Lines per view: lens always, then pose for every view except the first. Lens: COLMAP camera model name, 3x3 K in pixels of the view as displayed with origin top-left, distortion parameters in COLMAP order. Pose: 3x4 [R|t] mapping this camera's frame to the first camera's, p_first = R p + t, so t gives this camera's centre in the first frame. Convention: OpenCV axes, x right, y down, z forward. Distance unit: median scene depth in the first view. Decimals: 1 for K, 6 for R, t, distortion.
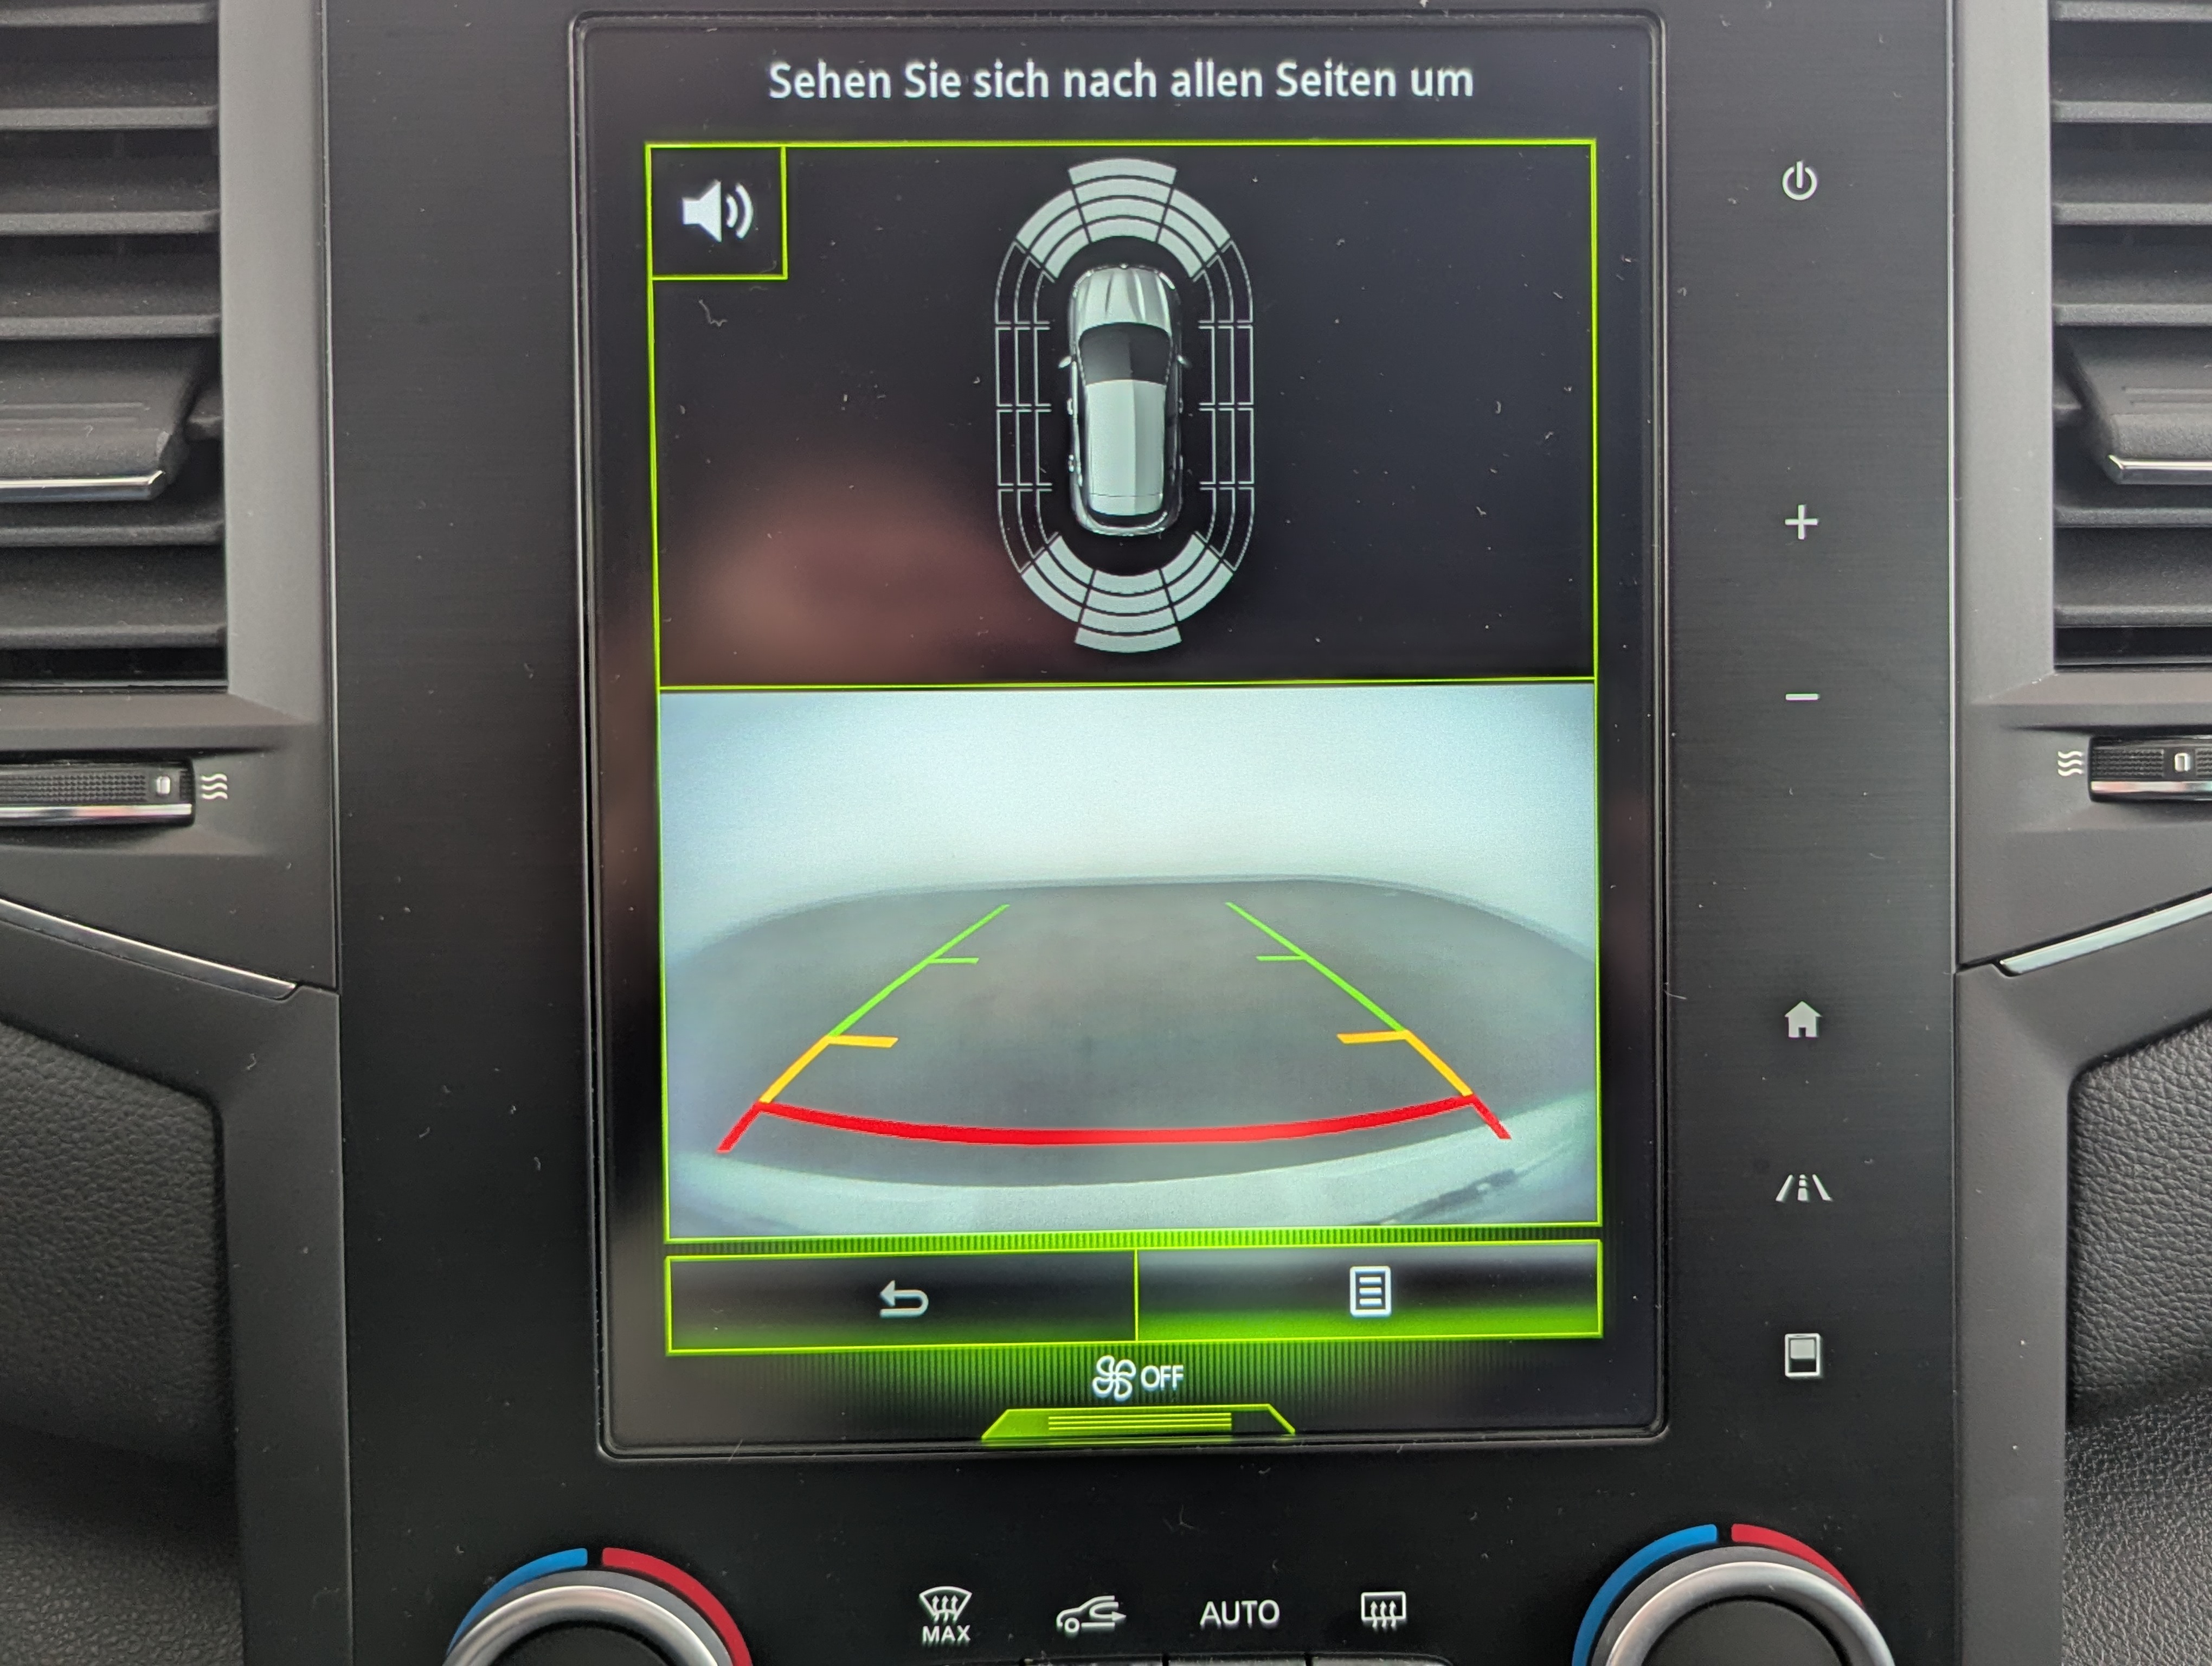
lens RADIAL K [[1873.1, 0, 1119.0], [0, 1873.1, 818.2], [0, 0, 1]] dist [0.028387, -0.020936]
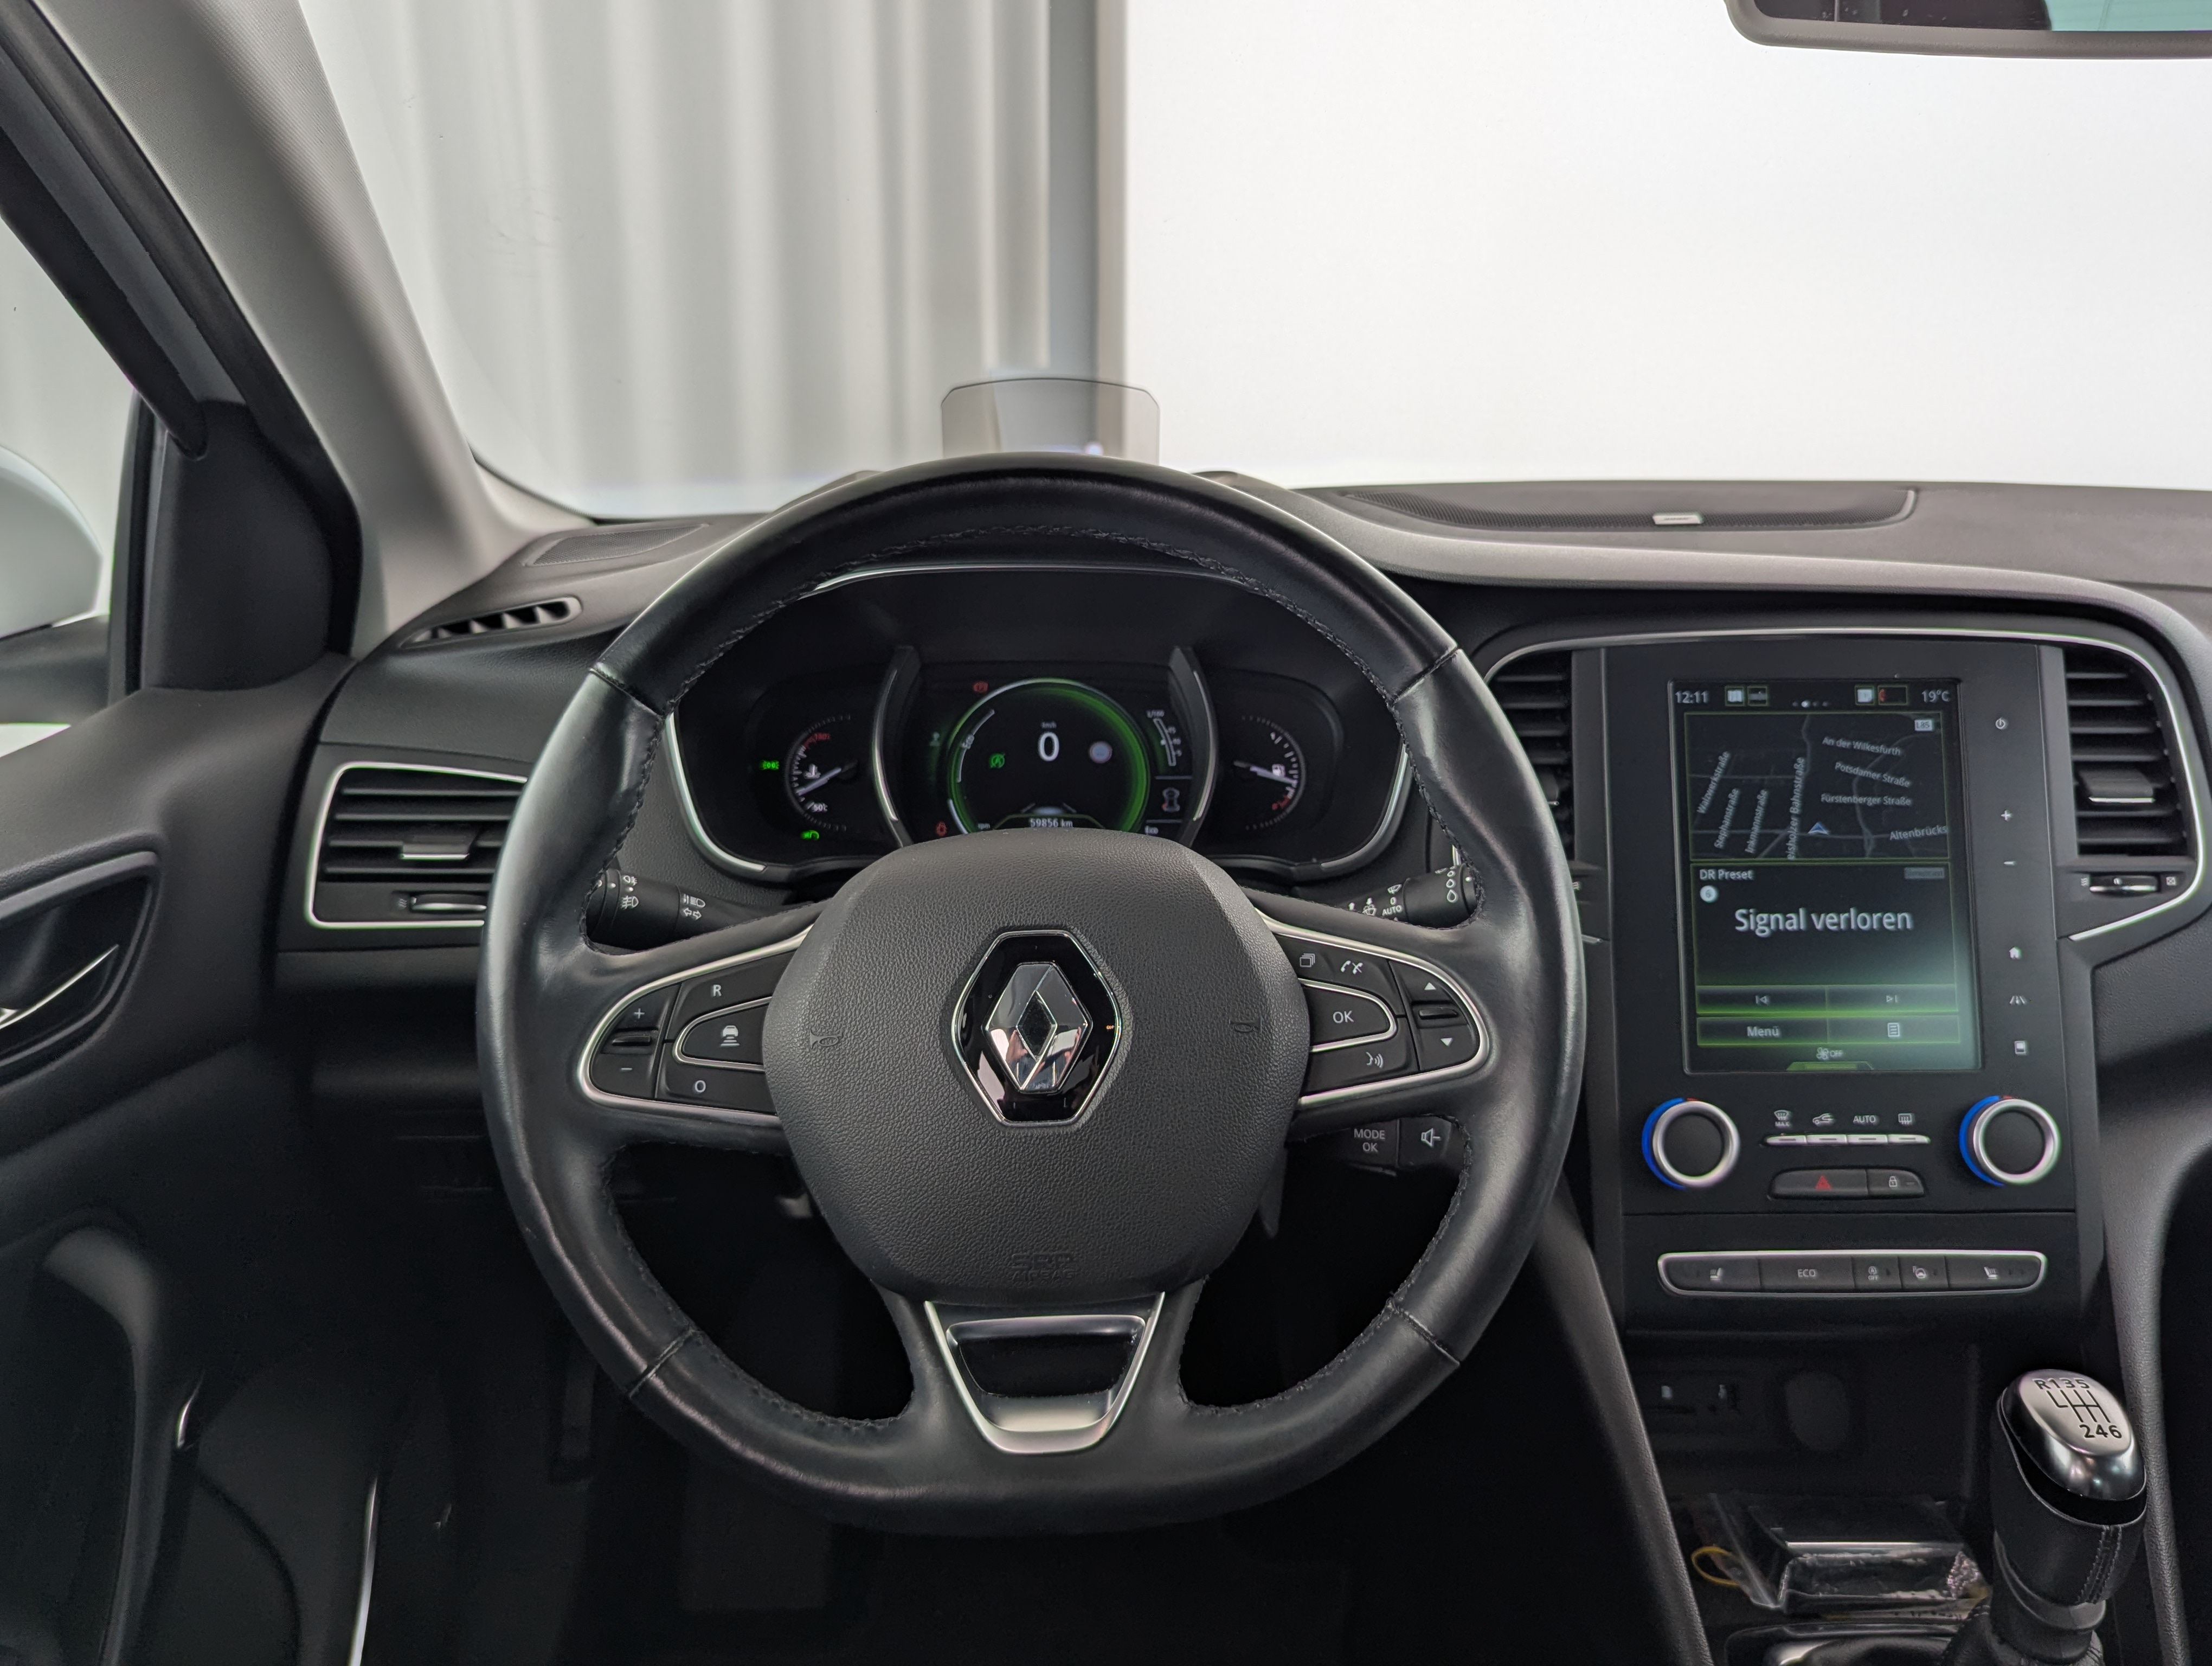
lens RADIAL K [[1746.2, 0, 1116.9], [0, 1746.2, 814.1], [0, 0, 1]] dist [0.006317, 0.014821]
pose [[0.999936, 0.003281, -0.010811, -1.306976], [-0.004752, 0.990293, -0.138915, 0.316074], [0.010250, 0.138958, 0.990245, -2.347178]]
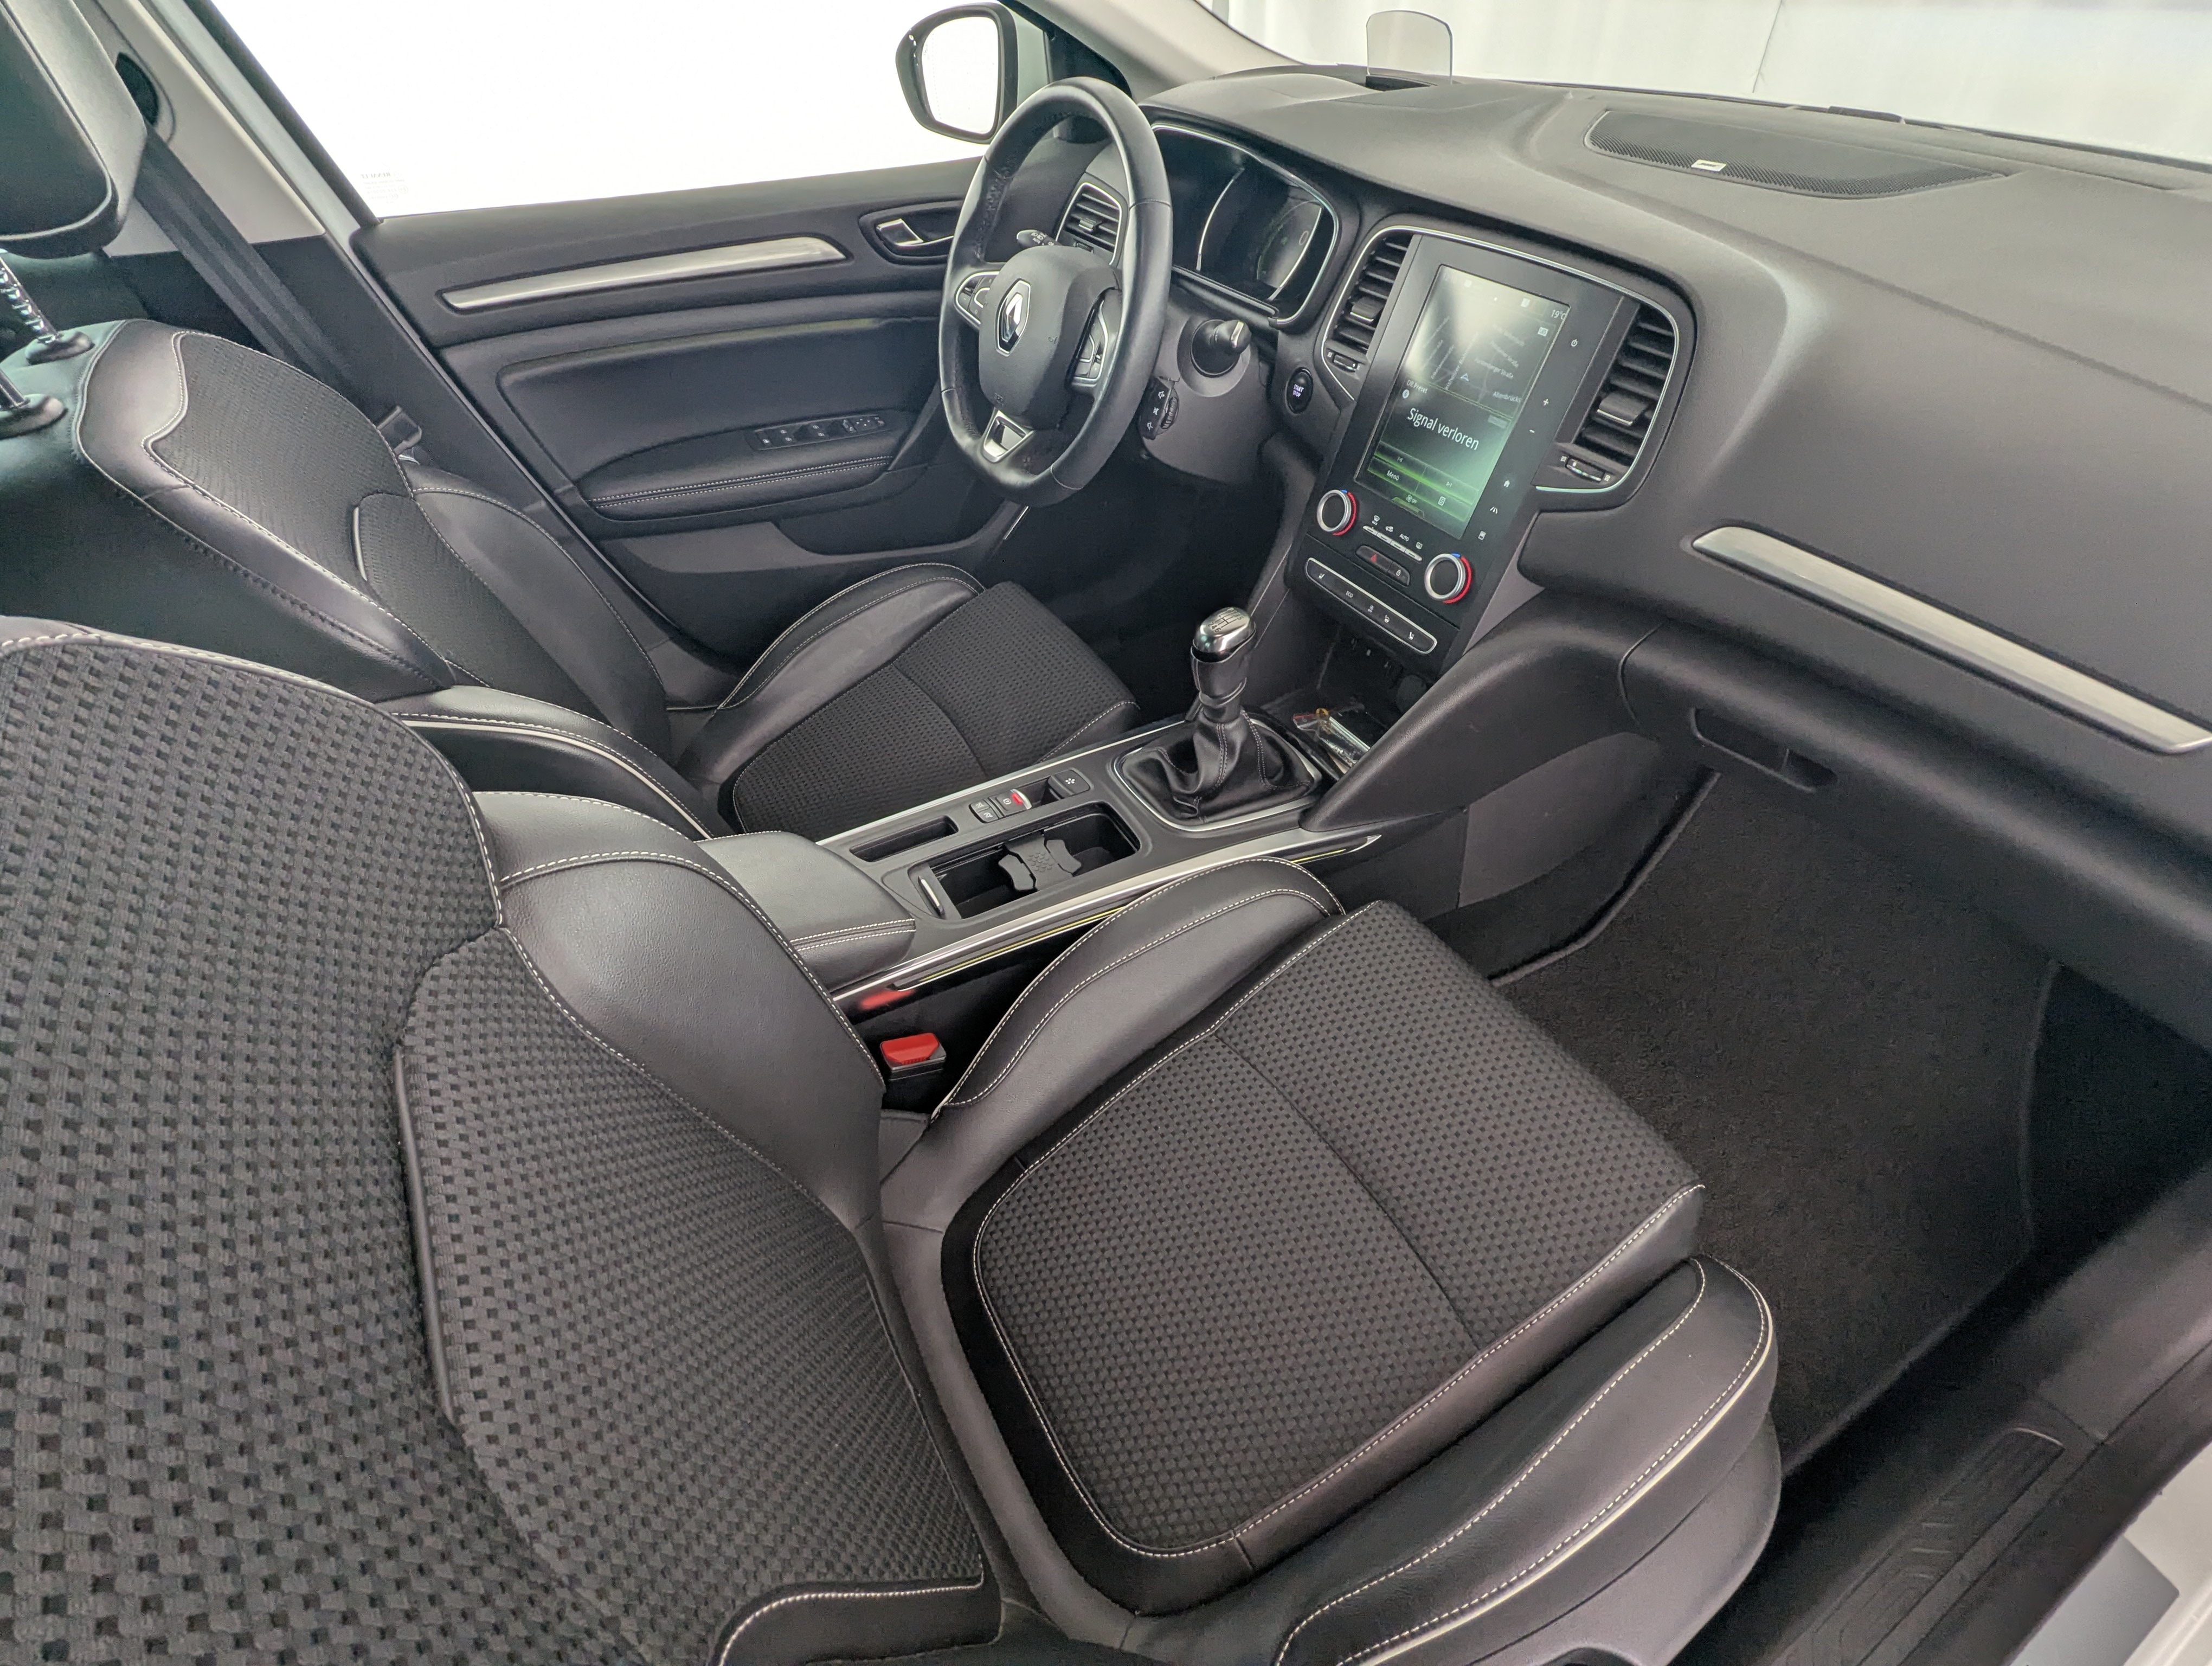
lens RADIAL K [[1048.1, 0, 1098.5], [0, 1048.1, 840.8], [0, 0, 1]] dist [-0.002263, 0.001773]
pose [[0.470566, 0.596016, -0.650640, 2.674270], [-0.314126, 0.802230, 0.507692, -0.278101], [0.824556, -0.034519, 0.564727, -2.104406]]
